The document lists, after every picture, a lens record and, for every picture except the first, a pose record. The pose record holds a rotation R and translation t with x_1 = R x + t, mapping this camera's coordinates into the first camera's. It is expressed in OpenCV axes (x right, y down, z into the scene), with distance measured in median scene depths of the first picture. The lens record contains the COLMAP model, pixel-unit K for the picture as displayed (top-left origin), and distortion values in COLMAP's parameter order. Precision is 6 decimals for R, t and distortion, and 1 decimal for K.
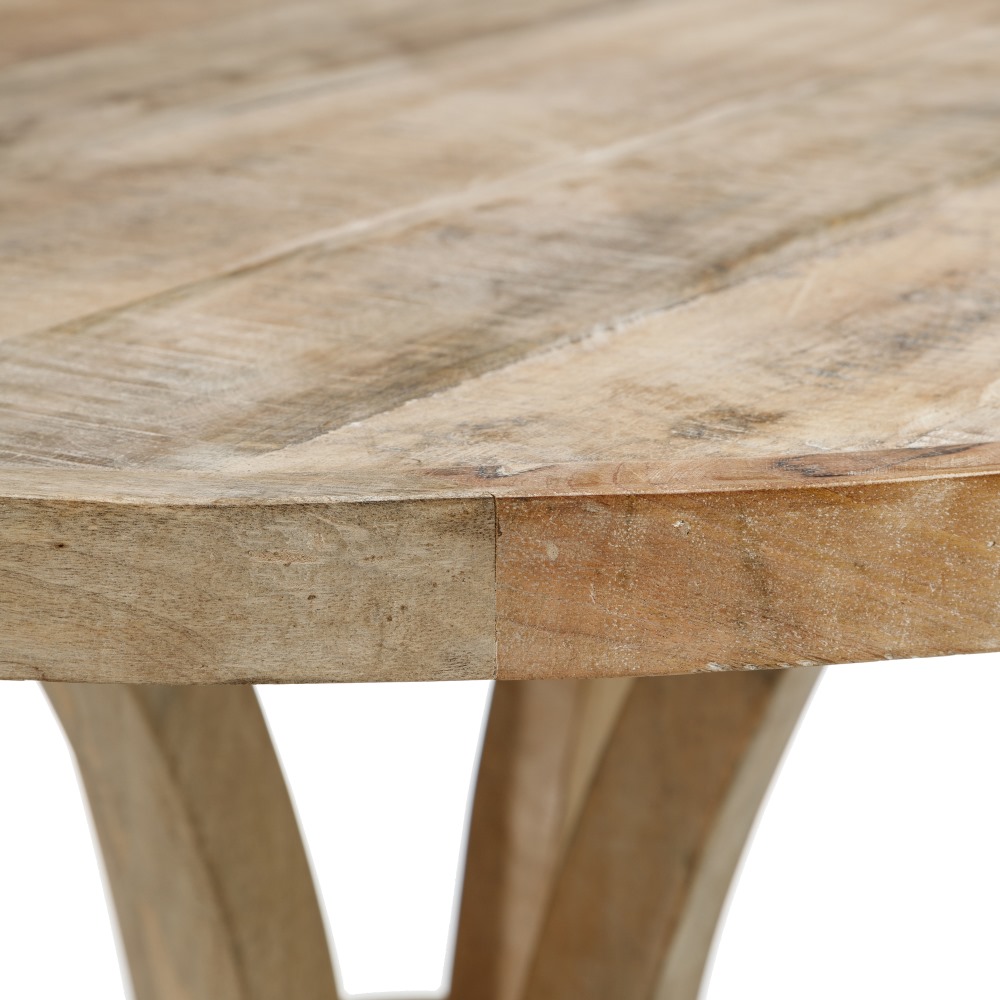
lens RADIAL K [[3923.1, 0, 498.6], [0, 3923.1, 505.0], [0, 0, 1]] dist [-0.098888, 0.000000]
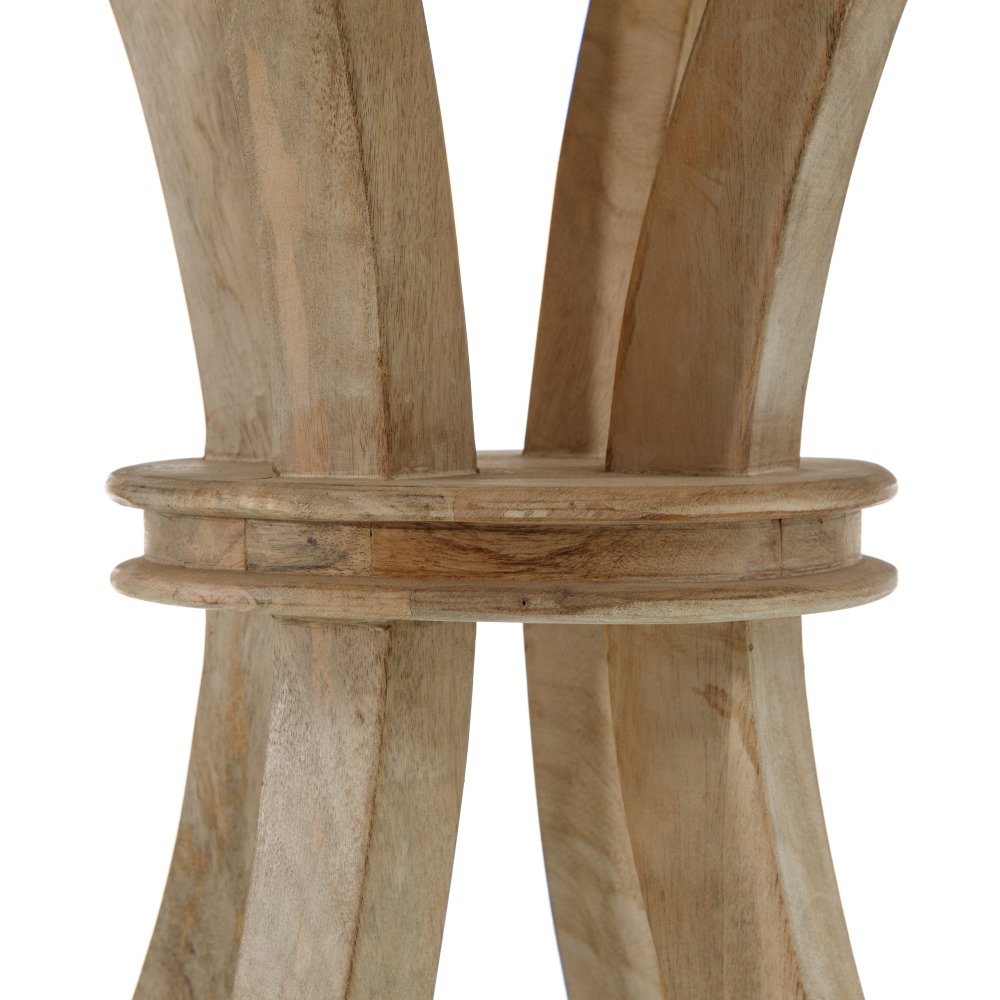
lens RADIAL K [[3923.1, 0, 500.8], [0, 3923.1, 504.3], [0, 0, 1]] dist [-0.098888, 0.000000]
pose [[0.999238, 0.003753, 0.038845, -0.065676], [0.003712, 0.981713, -0.190329, 0.377755], [-0.038849, 0.190328, 0.980952, 0.102907]]
